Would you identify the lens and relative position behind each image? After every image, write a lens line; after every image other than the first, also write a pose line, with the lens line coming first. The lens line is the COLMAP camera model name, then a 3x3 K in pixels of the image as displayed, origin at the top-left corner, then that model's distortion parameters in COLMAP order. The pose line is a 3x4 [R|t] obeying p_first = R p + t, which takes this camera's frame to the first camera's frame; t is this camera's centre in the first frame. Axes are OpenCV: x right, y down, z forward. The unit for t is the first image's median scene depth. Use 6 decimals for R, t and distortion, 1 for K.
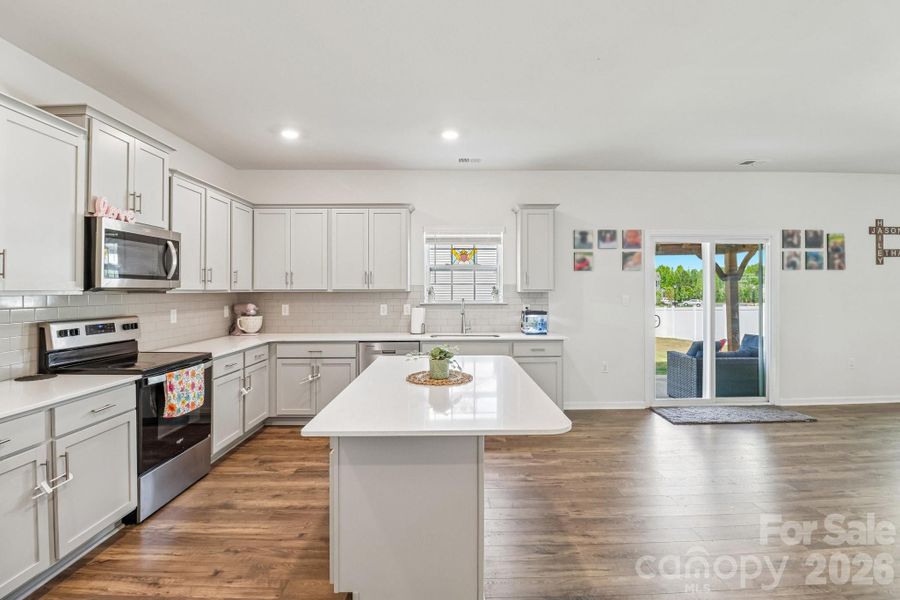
lens RADIAL K [[435.1, 0, 454.4], [0, 435.1, 291.0], [0, 0, 1]] dist [-0.013138, -0.013101]
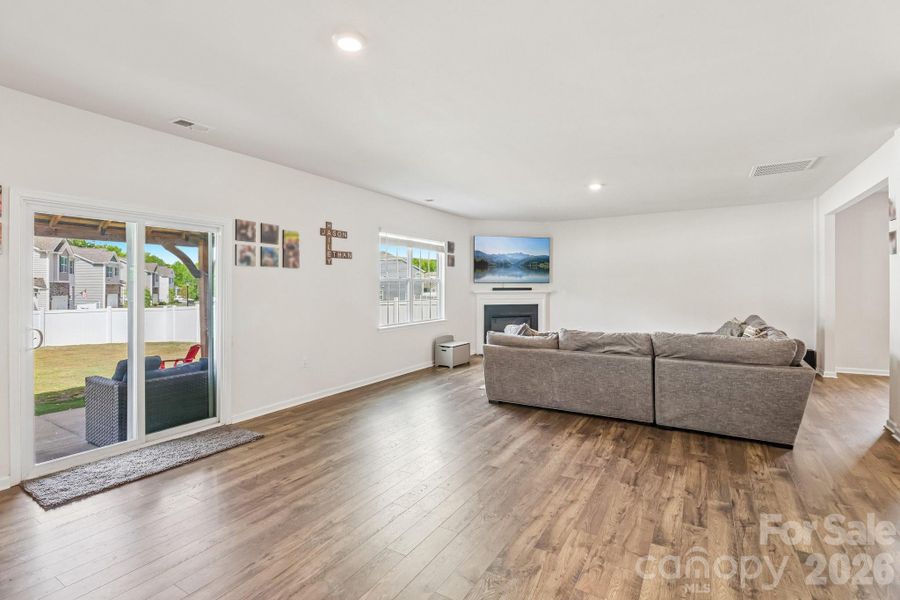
lens RADIAL K [[418.7, 0, 456.9], [0, 418.7, 287.8], [0, 0, 1]] dist [0.004594, -0.010692]
pose [[0.518347, 0.001323, 0.855169, 0.273778], [-0.000099, 0.999999, -0.001487, -0.002875], [-0.855170, 0.000686, 0.518347, 0.180893]]
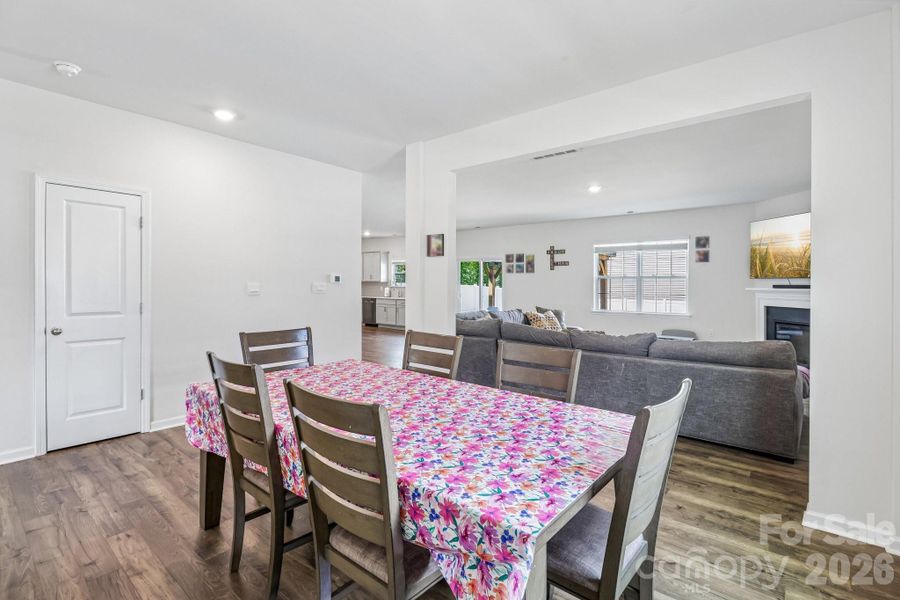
lens RADIAL K [[429.8, 0, 448.0], [0, 429.8, 285.1], [0, 0, 1]] dist [-0.012706, -0.000410]
pose [[0.751187, 0.013120, -0.659959, 1.943223], [-0.013126, 0.999902, 0.004938, 0.002612], [0.659958, 0.004954, 0.751286, -0.768292]]
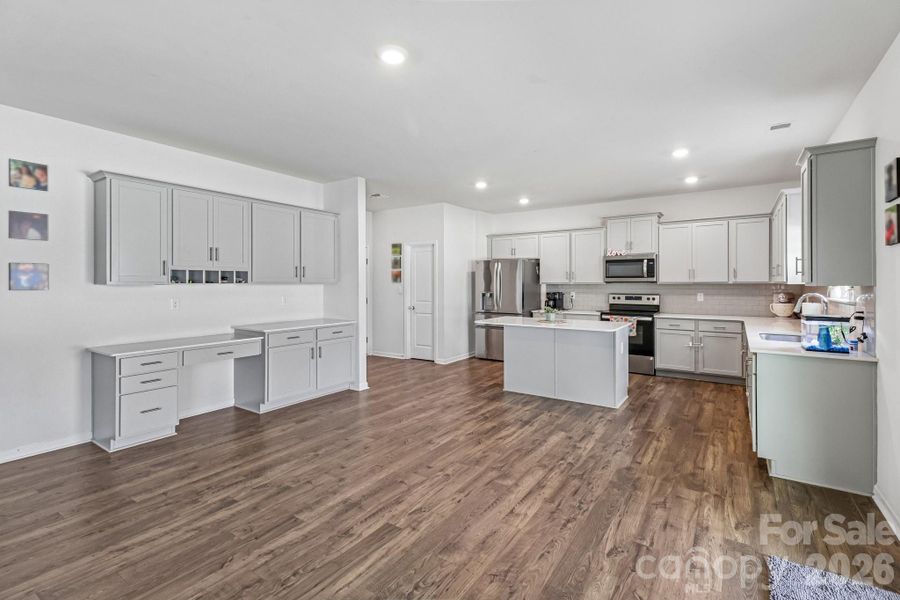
lens RADIAL K [[408.7, 0, 453.0], [0, 408.7, 281.4], [0, 0, 1]] dist [0.019811, -0.000562]
pose [[-0.571341, 0.001423, -0.820711, 0.964963], [0.002095, 0.999998, 0.000275, -0.005708], [0.820710, -0.001562, -0.571343, 0.857330]]
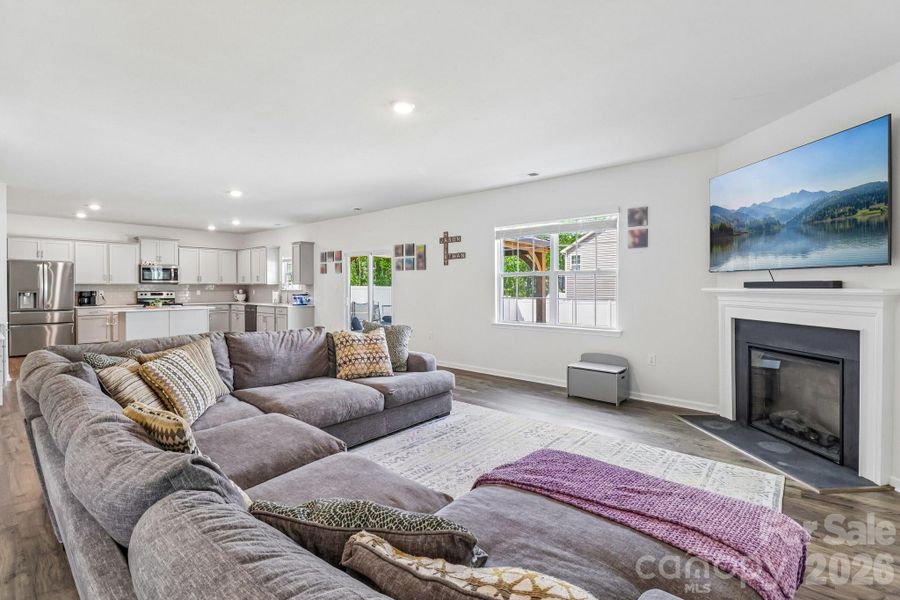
lens RADIAL K [[418.7, 0, 456.9], [0, 418.7, 287.8], [0, 0, 1]] dist [0.004594, -0.010692]
pose [[0.755104, 0.006290, -0.655574, 1.930450], [-0.004342, 0.999980, 0.004594, 0.004580], [0.655590, -0.000623, 0.755117, 0.001815]]
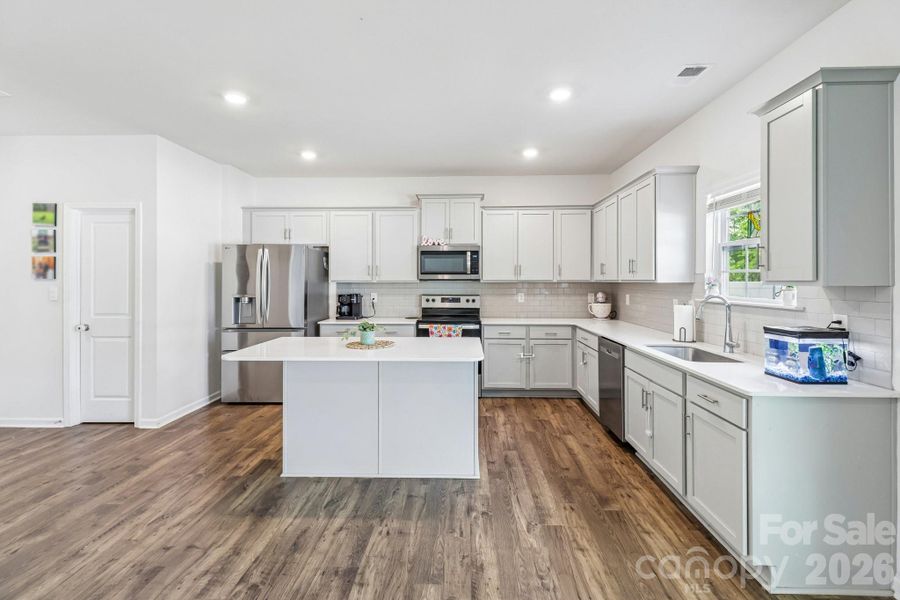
lens RADIAL K [[416.1, 0, 451.8], [0, 416.1, 281.0], [0, 0, 1]] dist [0.025216, -0.011241]
pose [[-0.045469, 0.003733, -0.998959, 0.605012], [-0.002031, 0.999991, 0.003829, -0.003450], [0.998964, 0.002203, -0.045461, 0.626736]]
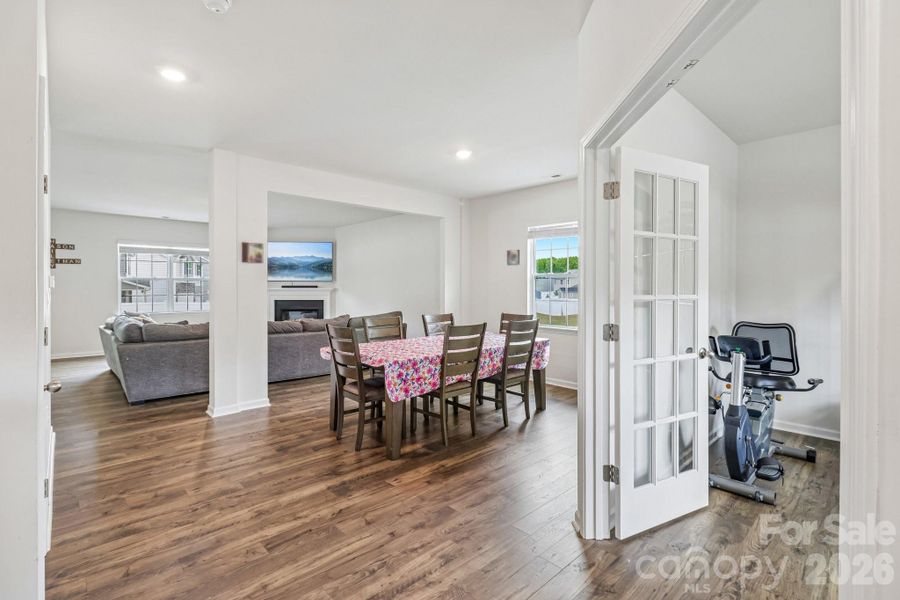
lens RADIAL K [[418.7, 0, 456.9], [0, 418.7, 287.8], [0, 0, 1]] dist [0.004594, -0.010692]
pose [[0.738806, 0.003836, 0.673907, 1.078698], [-0.003606, 0.999992, -0.001739, 0.006254], [-0.673908, -0.001145, 0.738814, -1.136234]]
